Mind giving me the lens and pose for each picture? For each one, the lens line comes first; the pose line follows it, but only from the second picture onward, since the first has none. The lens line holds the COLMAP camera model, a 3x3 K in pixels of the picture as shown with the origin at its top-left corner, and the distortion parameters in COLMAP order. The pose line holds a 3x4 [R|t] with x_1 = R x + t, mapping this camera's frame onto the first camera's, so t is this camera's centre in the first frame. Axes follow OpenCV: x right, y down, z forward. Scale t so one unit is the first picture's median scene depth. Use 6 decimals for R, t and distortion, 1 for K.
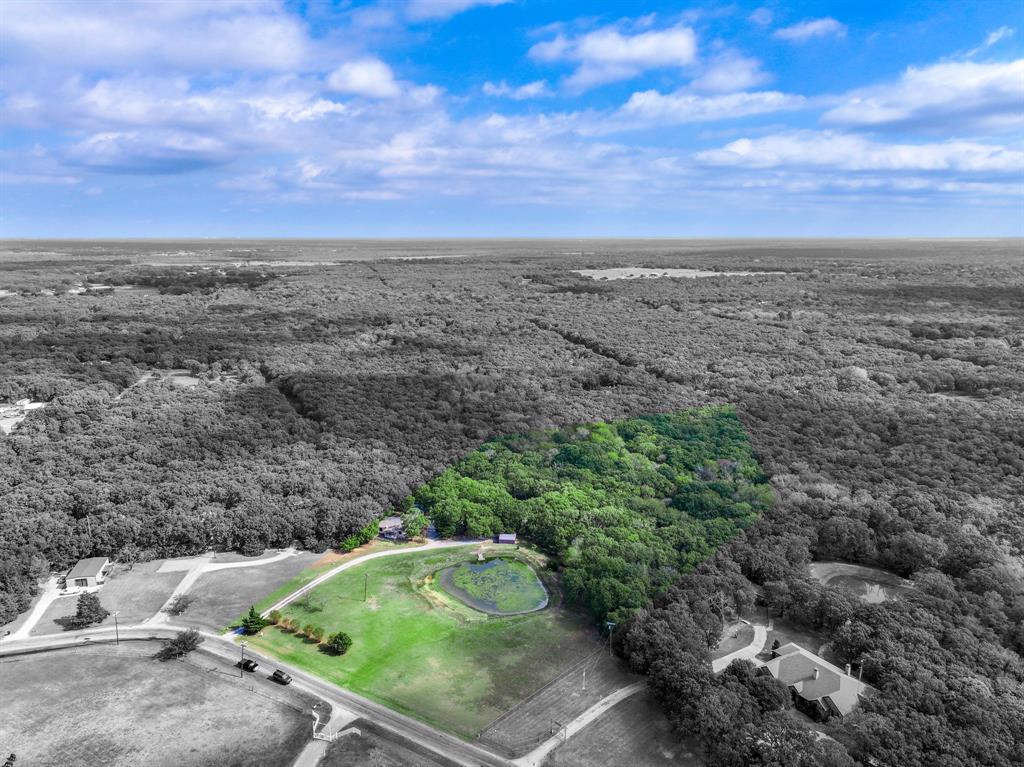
lens RADIAL K [[722.4, 0, 512.0], [0, 722.4, 383.5], [0, 0, 1]] dist [0.004404, 0.002738]
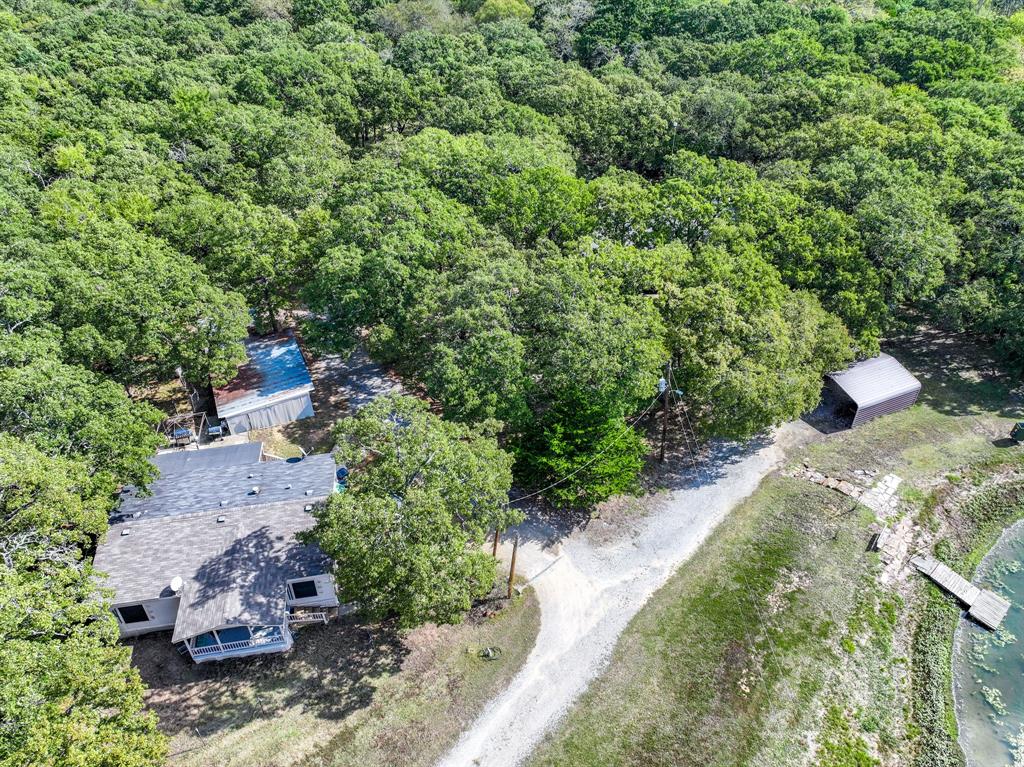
lens RADIAL K [[736.9, 0, 513.1], [0, 736.9, 350.7], [0, 0, 1]] dist [0.008216, 0.002244]
pose [[0.864442, -0.290141, 0.410559, -0.171063], [0.107632, 0.904528, 0.412608, 0.119725], [-0.491076, -0.312486, 0.813140, 0.925590]]
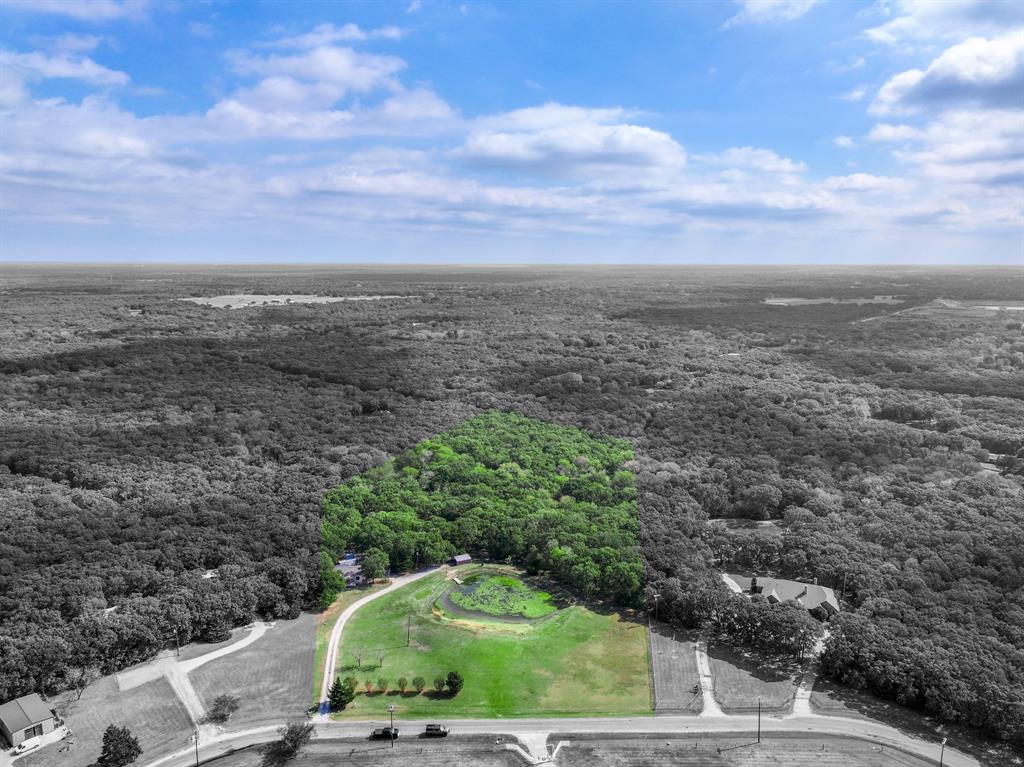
lens RADIAL K [[737.0, 0, 512.0], [0, 737.0, 383.5], [0, 0, 1]] dist [0.005754, 0.002088]
pose [[0.838401, -0.084538, 0.538458, -0.500312], [0.104513, 0.994502, -0.006594, -0.016267], [-0.534940, 0.061805, 0.842627, 0.082397]]
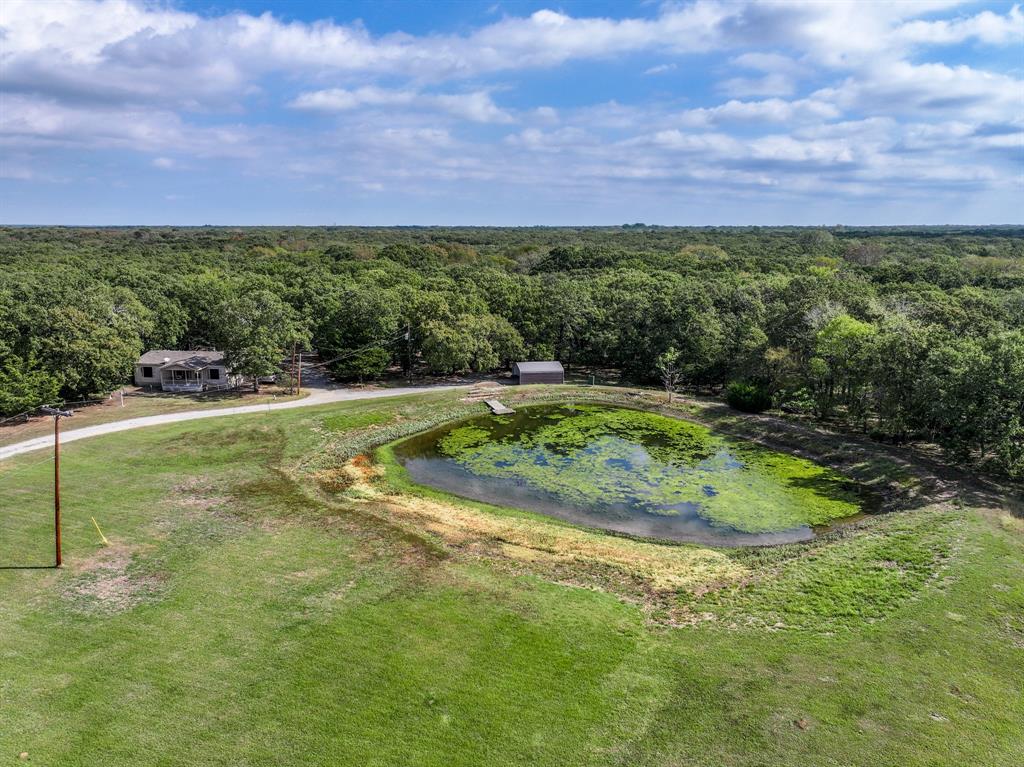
lens RADIAL K [[722.4, 0, 512.0], [0, 722.4, 383.5], [0, 0, 1]] dist [0.004404, 0.002738]
pose [[0.958377, -0.051215, 0.280874, -0.123839], [0.050045, 0.998683, 0.011341, 0.223823], [-0.281085, 0.003188, 0.959678, 0.687010]]
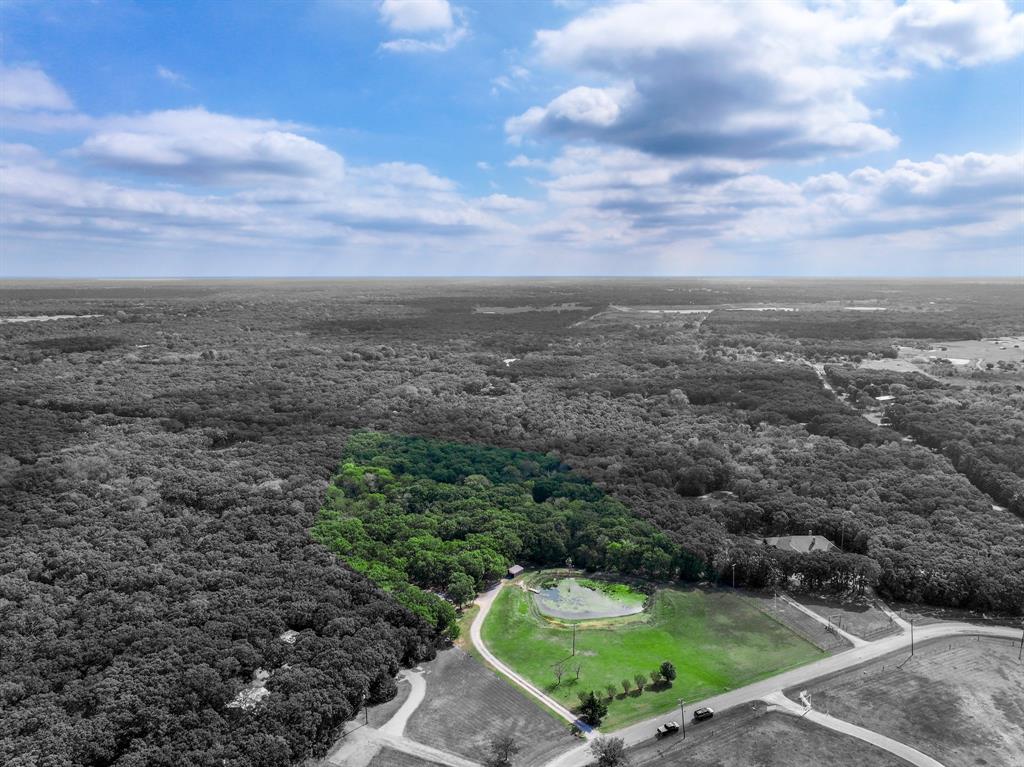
lens RADIAL K [[737.0, 0, 512.0], [0, 737.0, 383.5], [0, 0, 1]] dist [0.005754, 0.002088]
pose [[0.512615, -0.123710, 0.849660, -0.885866], [0.171047, 0.984445, 0.040139, -0.088952], [-0.841409, 0.124756, 0.525801, 0.444962]]
